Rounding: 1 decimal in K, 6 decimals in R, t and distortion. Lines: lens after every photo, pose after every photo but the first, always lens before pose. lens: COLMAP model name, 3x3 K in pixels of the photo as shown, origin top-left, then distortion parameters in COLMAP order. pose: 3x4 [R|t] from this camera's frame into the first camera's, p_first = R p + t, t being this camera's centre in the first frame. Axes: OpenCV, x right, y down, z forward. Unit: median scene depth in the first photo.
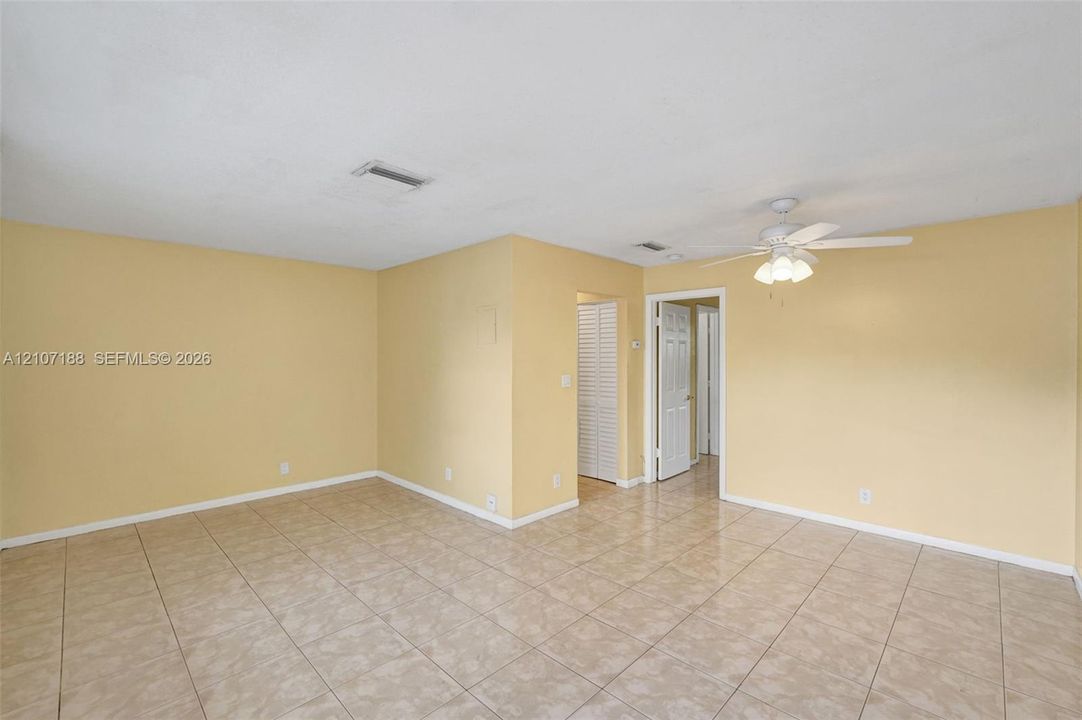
lens RADIAL K [[460.7, 0, 534.1], [0, 460.7, 361.7], [0, 0, 1]] dist [-0.005347, -0.000195]
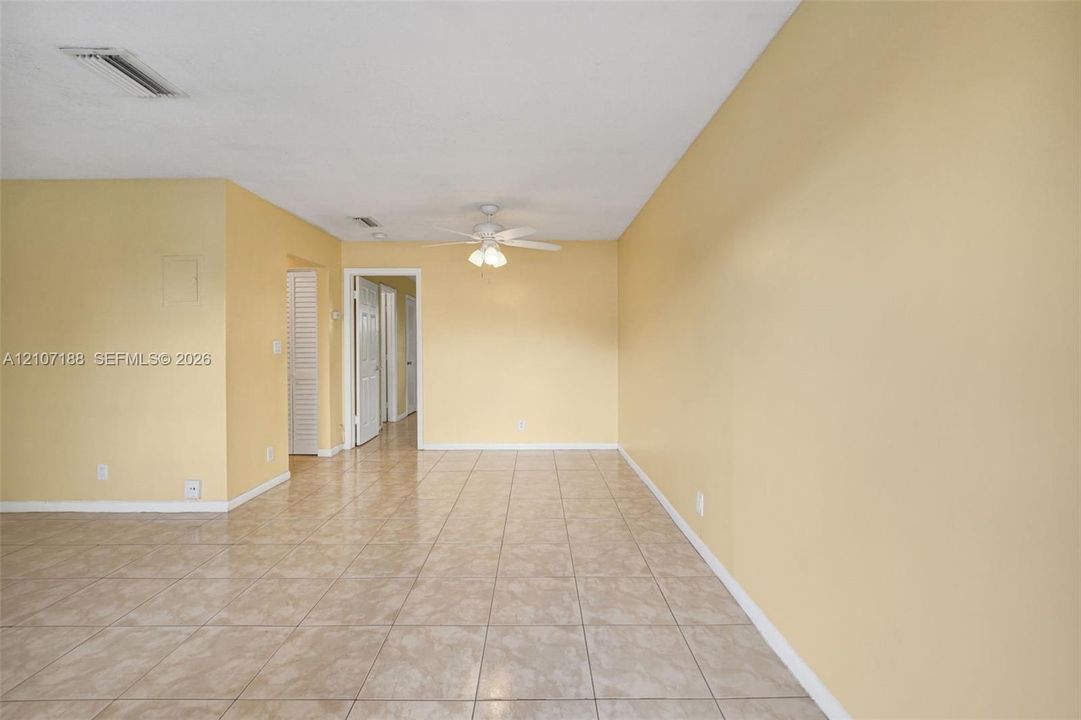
lens RADIAL K [[459.6, 0, 532.8], [0, 459.6, 349.0], [0, 0, 1]] dist [-0.001573, -0.000036]
pose [[0.713004, -0.005634, 0.701137, -0.220996], [0.009474, 0.999954, -0.001599, 0.052168], [-0.701096, 0.007782, 0.713024, -0.038764]]
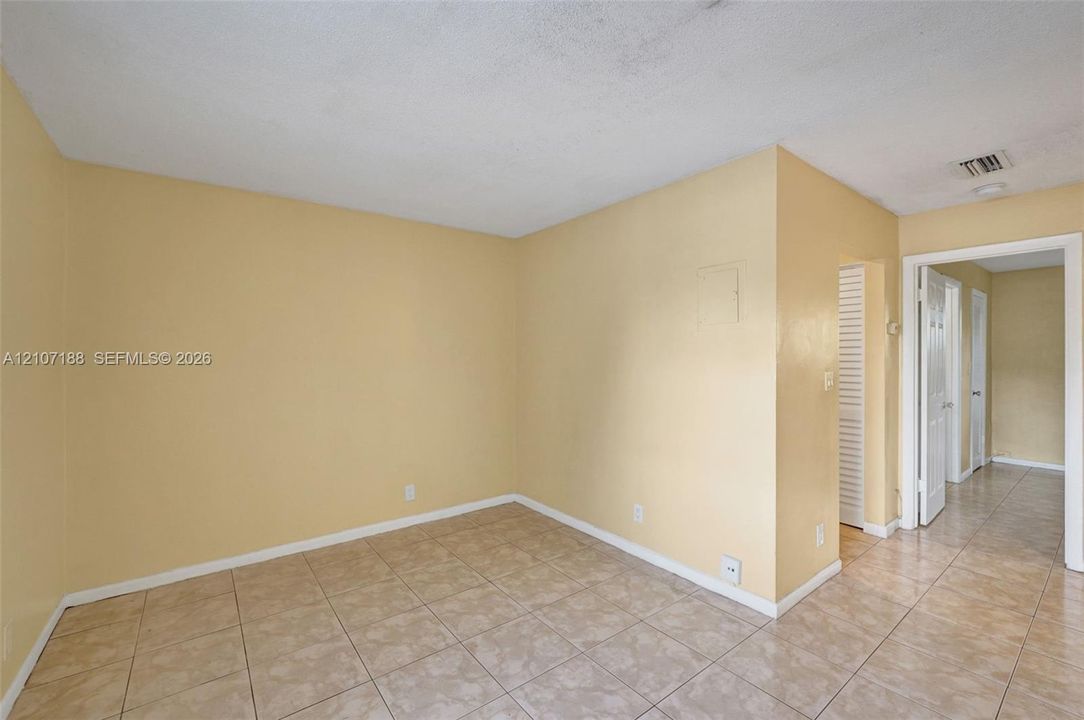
lens RADIAL K [[456.3, 0, 542.0], [0, 456.3, 360.0], [0, 0, 1]] dist [-0.007722, -0.000239]
pose [[0.990952, -0.001584, -0.134206, -0.250230], [0.001507, 0.999999, -0.000675, 0.012068], [0.134207, 0.000467, 0.990953, 0.310832]]
